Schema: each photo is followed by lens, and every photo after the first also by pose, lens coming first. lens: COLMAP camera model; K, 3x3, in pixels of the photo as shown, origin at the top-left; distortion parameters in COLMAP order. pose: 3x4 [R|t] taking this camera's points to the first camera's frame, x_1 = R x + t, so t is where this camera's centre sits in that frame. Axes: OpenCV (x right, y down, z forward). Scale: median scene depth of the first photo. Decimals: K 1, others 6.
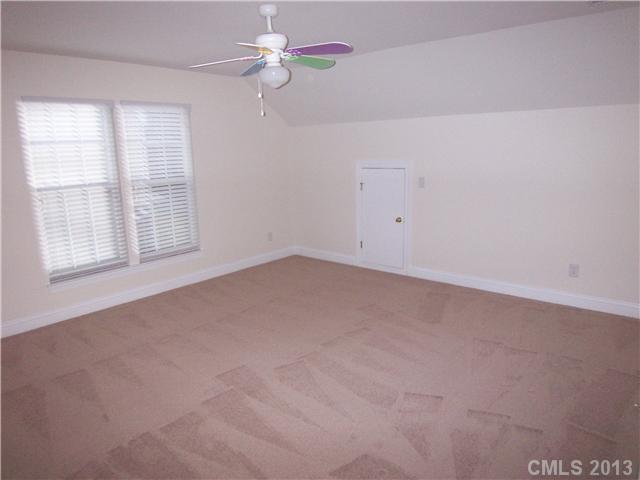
lens RADIAL K [[438.1, 0, 320.5], [0, 438.1, 241.2], [0, 0, 1]] dist [-0.008991, -0.066530]
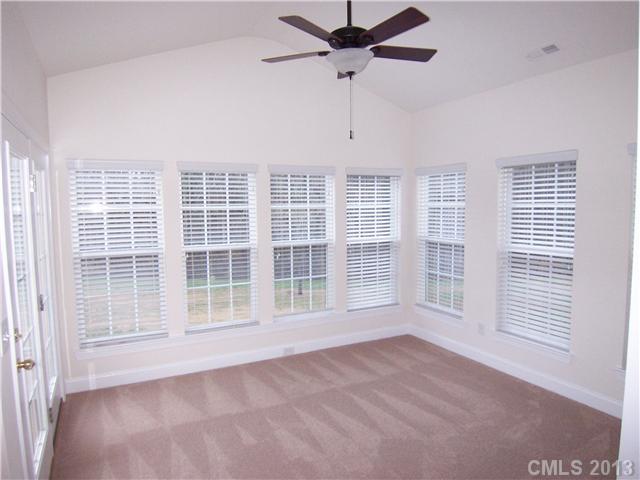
lens RADIAL K [[438.1, 0, 320.5], [0, 438.1, 241.2], [0, 0, 1]] dist [-0.008991, -0.066530]
pose [[0.919199, 0.036527, -0.392097, 0.210873], [-0.090536, 0.988619, -0.120148, -0.059636], [0.383246, 0.145939, 0.912044, 0.243897]]
